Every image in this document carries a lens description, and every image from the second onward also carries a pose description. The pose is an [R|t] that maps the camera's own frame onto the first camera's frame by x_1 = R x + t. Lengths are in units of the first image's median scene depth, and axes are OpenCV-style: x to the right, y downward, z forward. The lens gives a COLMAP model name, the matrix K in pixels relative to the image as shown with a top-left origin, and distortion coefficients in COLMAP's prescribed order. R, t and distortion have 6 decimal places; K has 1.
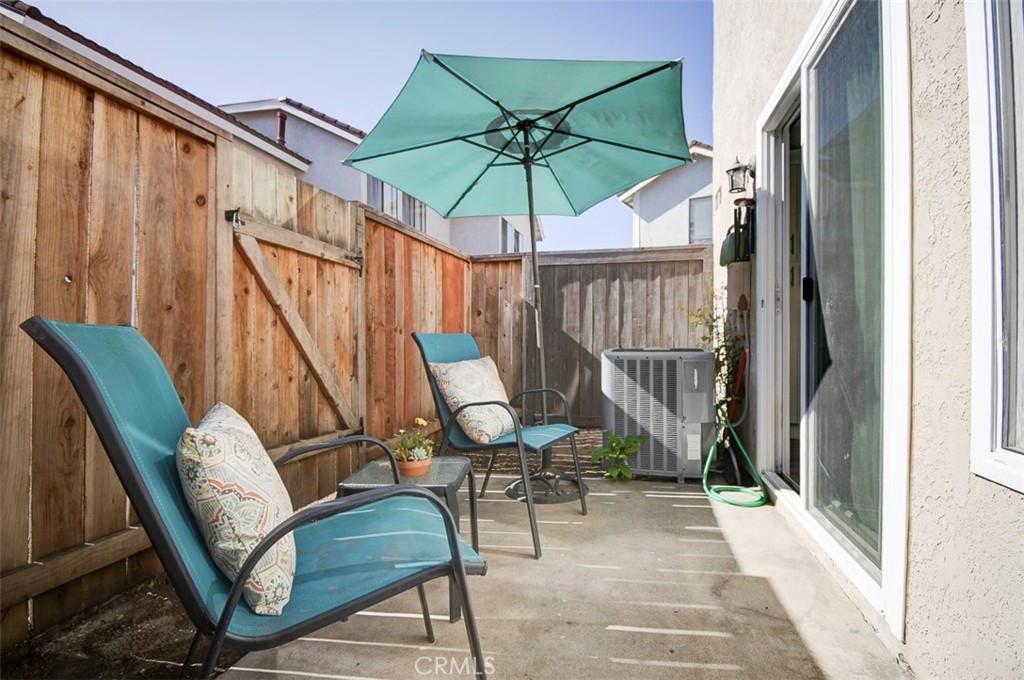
lens RADIAL K [[463.5, 0, 513.0], [0, 463.5, 329.5], [0, 0, 1]] dist [0.005454, -0.017126]
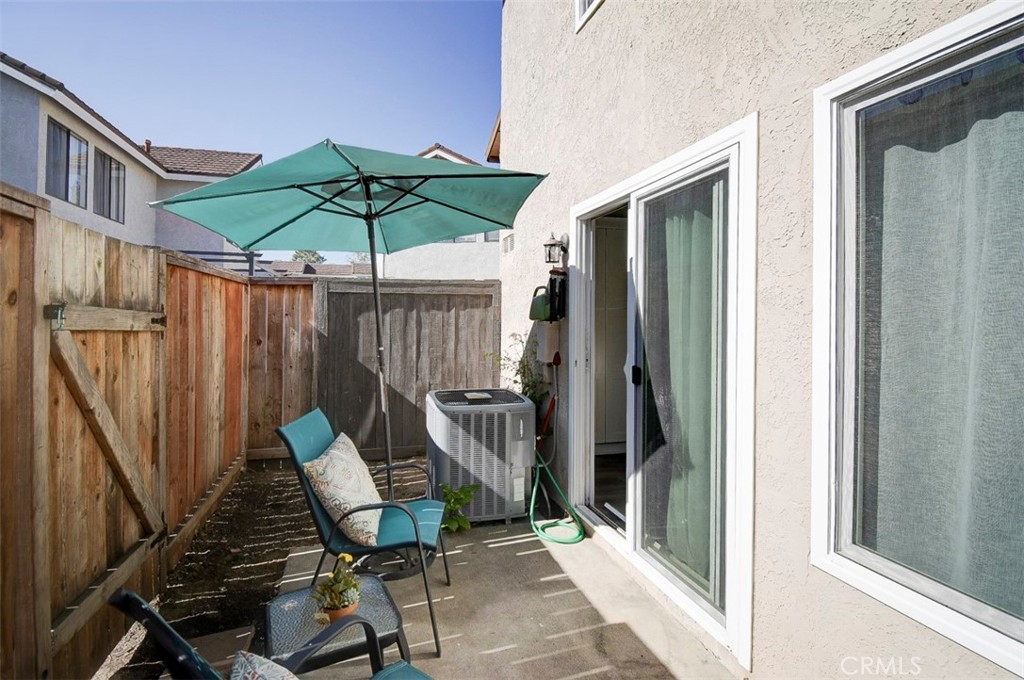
lens RADIAL K [[463.5, 0, 508.5], [0, 463.5, 348.7], [0, 0, 1]] dist [0.005454, -0.017126]
pose [[0.902877, 0.001456, 0.429896, -0.126580], [0.001286, 0.999981, -0.006088, -0.088381], [-0.429896, 0.006050, 0.902858, 0.009240]]
